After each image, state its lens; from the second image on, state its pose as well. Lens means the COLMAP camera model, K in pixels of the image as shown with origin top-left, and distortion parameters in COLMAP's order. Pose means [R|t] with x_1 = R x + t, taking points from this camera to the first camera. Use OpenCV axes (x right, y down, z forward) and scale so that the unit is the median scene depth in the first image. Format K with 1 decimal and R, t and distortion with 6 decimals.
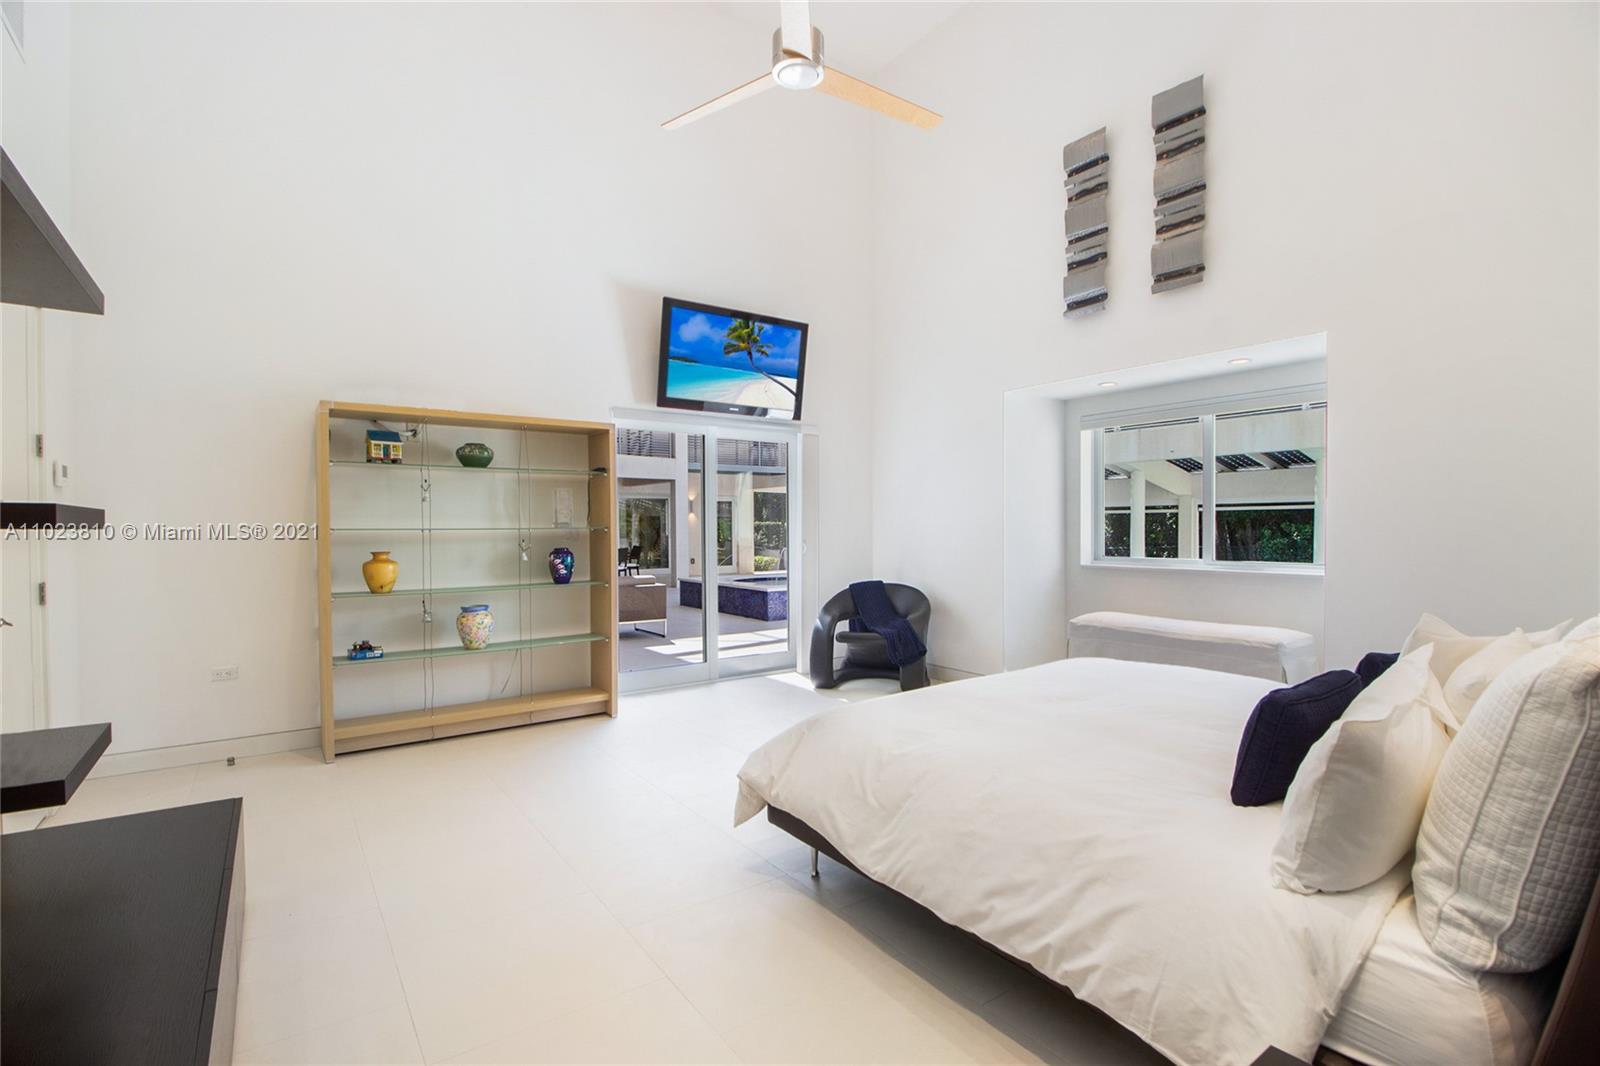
lens RADIAL K [[754.3, 0, 821.1], [0, 754.3, 541.7], [0, 0, 1]] dist [-0.001883, -0.000157]
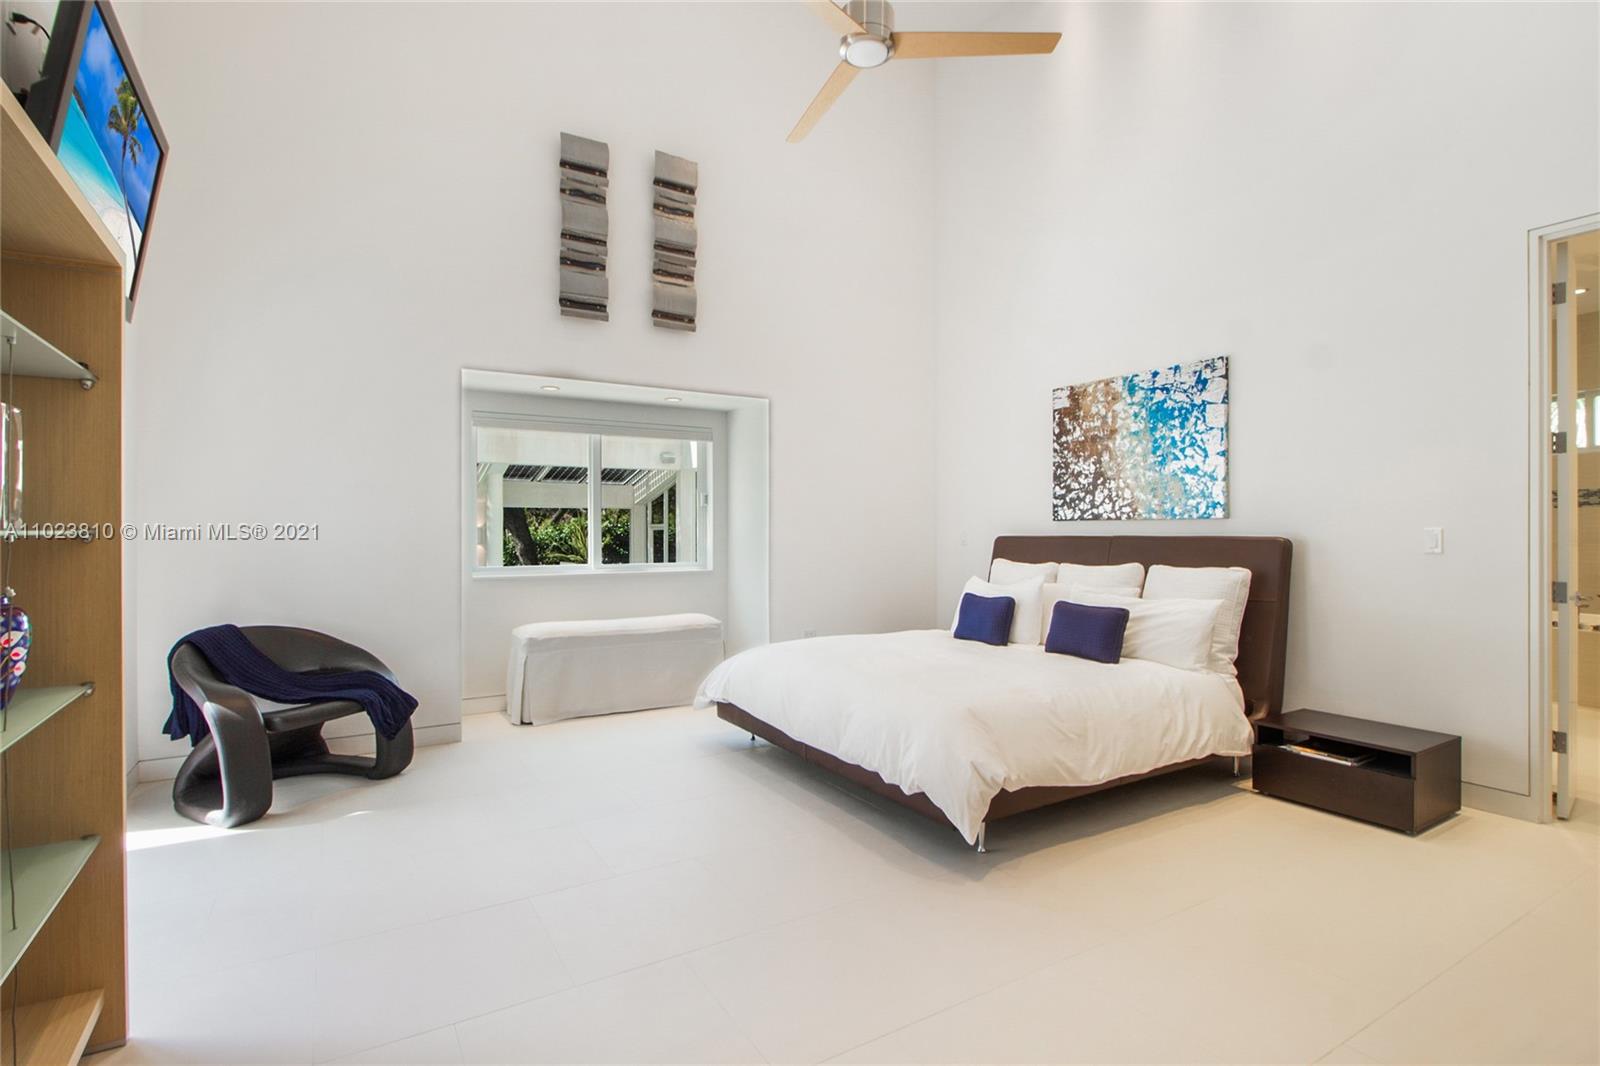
lens RADIAL K [[754.3, 0, 821.1], [0, 754.3, 541.7], [0, 0, 1]] dist [-0.001883, -0.000157]
pose [[0.085714, -0.002179, 0.996317, -0.664485], [0.023674, 0.999720, 0.000150, -0.003447], [-0.996038, 0.023574, 0.085742, 0.681689]]
